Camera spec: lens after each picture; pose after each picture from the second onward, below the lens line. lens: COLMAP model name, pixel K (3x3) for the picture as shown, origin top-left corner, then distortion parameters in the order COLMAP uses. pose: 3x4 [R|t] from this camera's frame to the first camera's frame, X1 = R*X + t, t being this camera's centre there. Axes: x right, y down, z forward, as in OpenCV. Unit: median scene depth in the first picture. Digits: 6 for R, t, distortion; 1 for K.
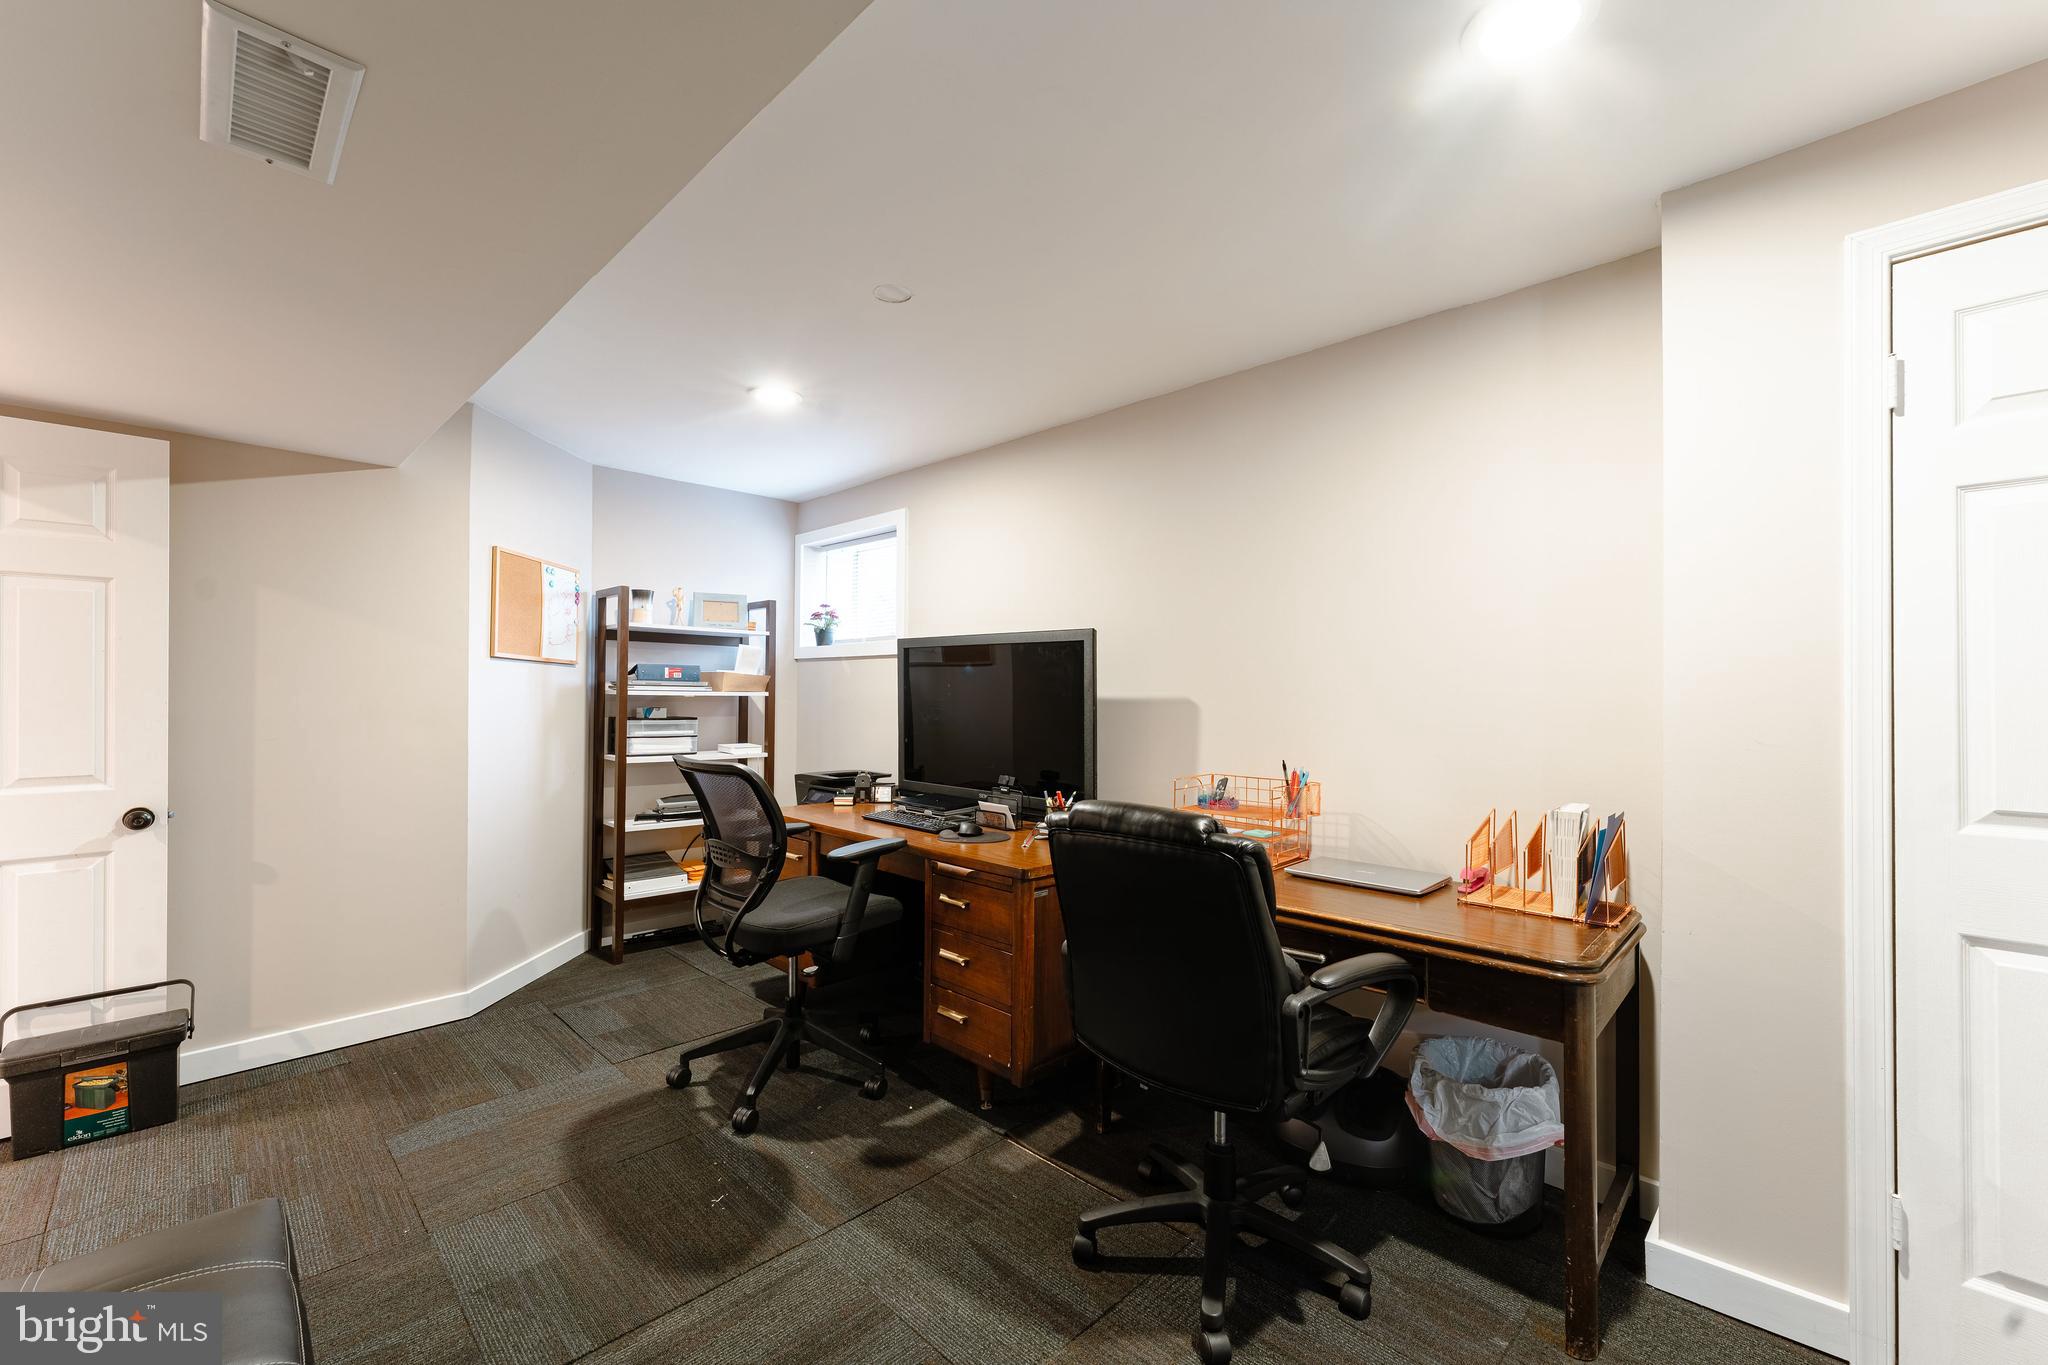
lens RADIAL K [[828.3, 0, 1030.5], [0, 828.3, 690.0], [0, 0, 1]] dist [-0.000758, -0.000128]
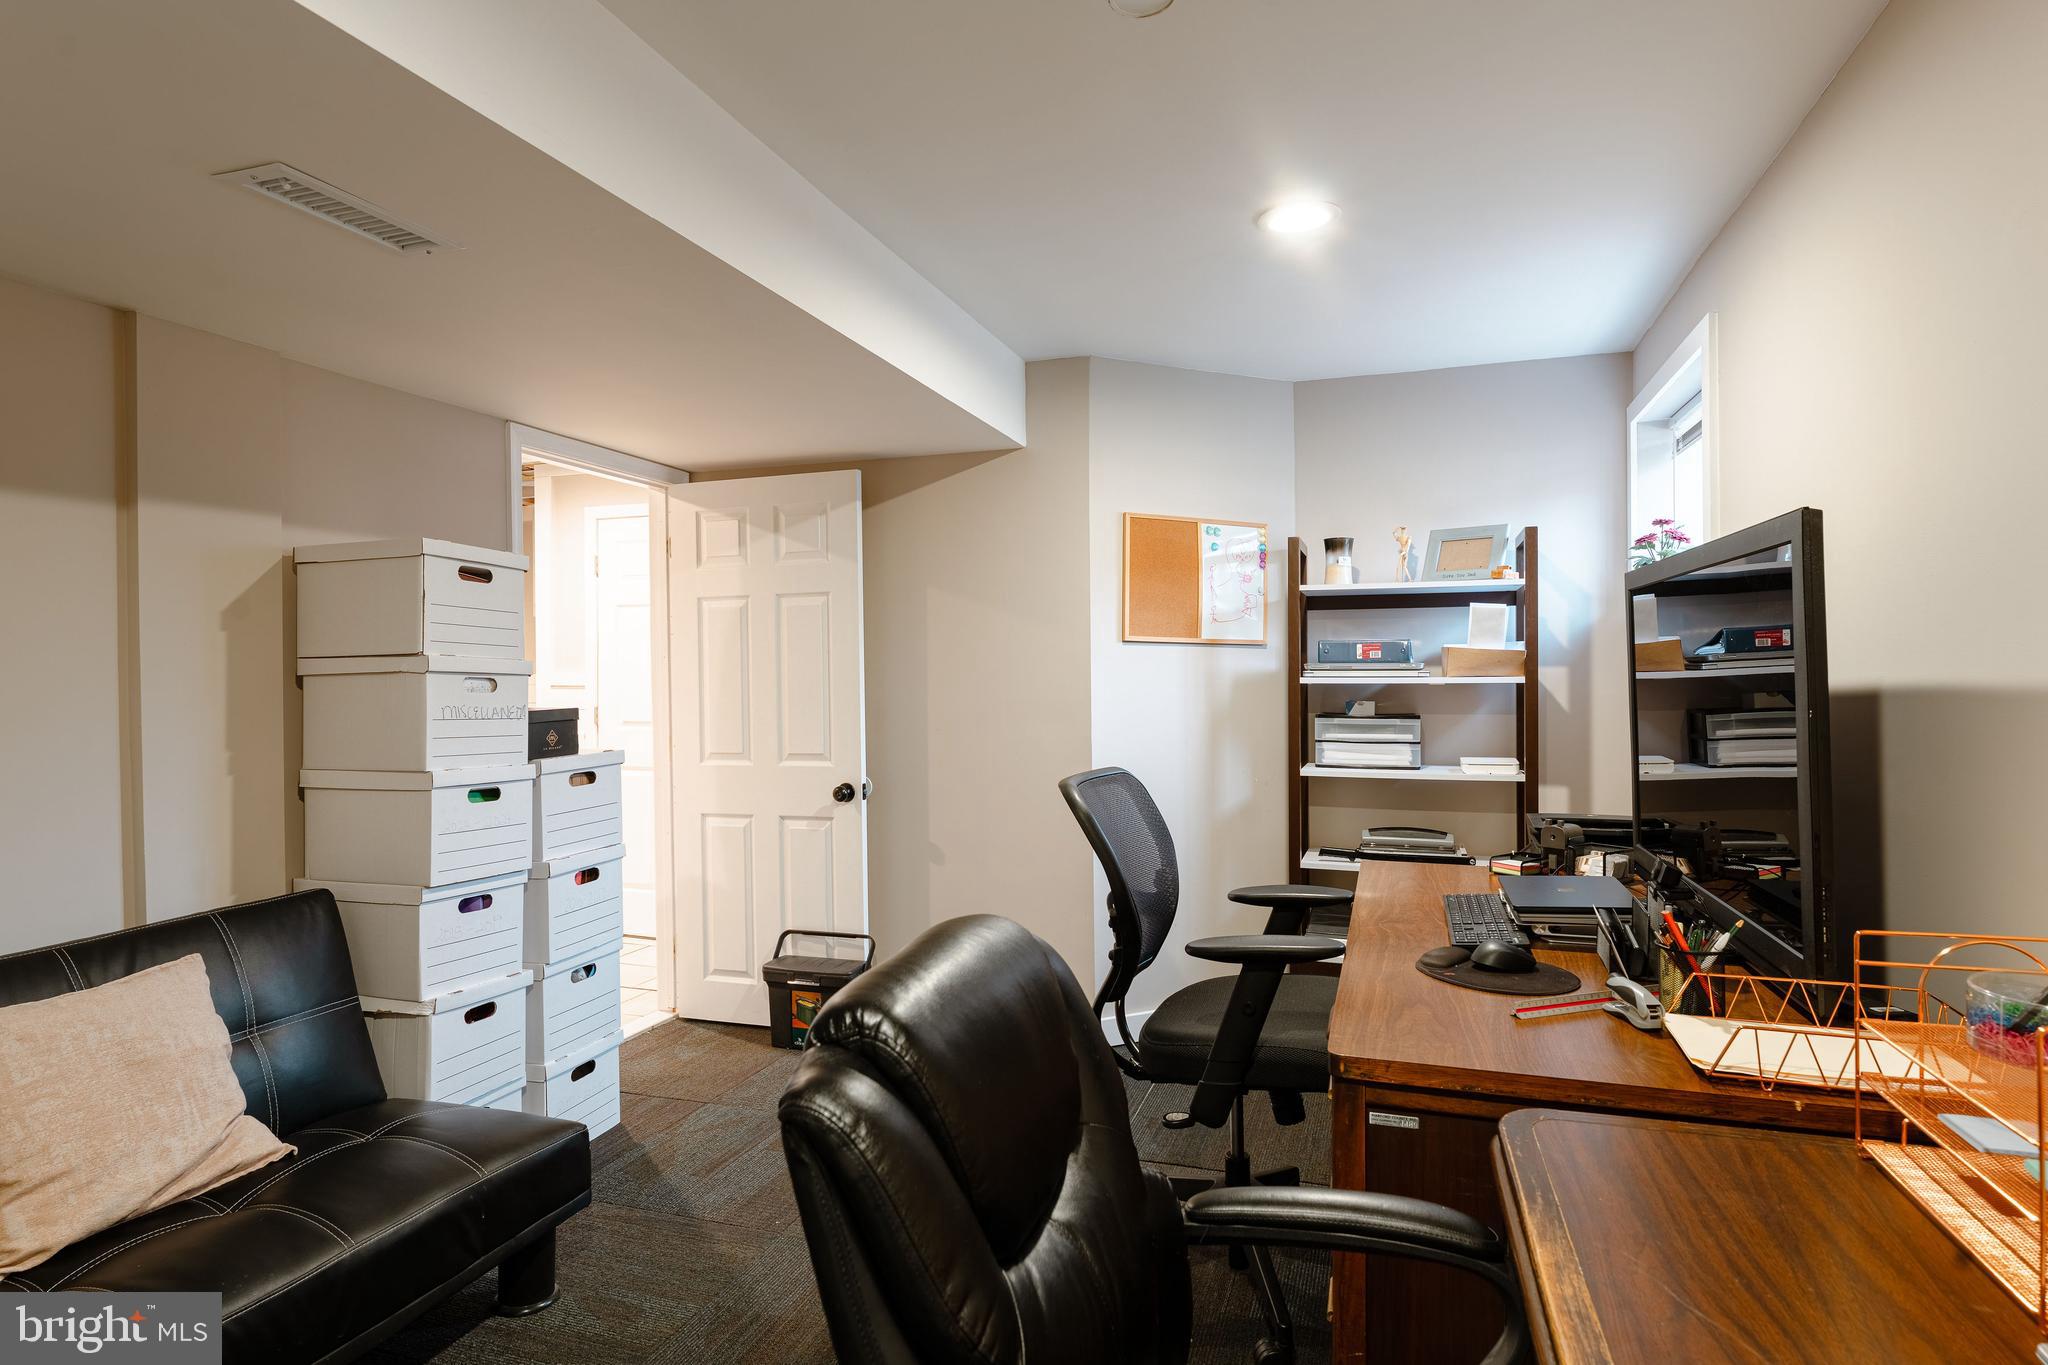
lens RADIAL K [[1097.2, 0, 1024.0], [0, 1097.2, 682.5], [0, 0, 1]] dist [0.000071, -0.000054]
pose [[0.438696, -0.007921, -0.898601, 0.286630], [0.014922, 0.999887, -0.001529, 0.002675], [0.898512, -0.012738, 0.438764, 0.344370]]
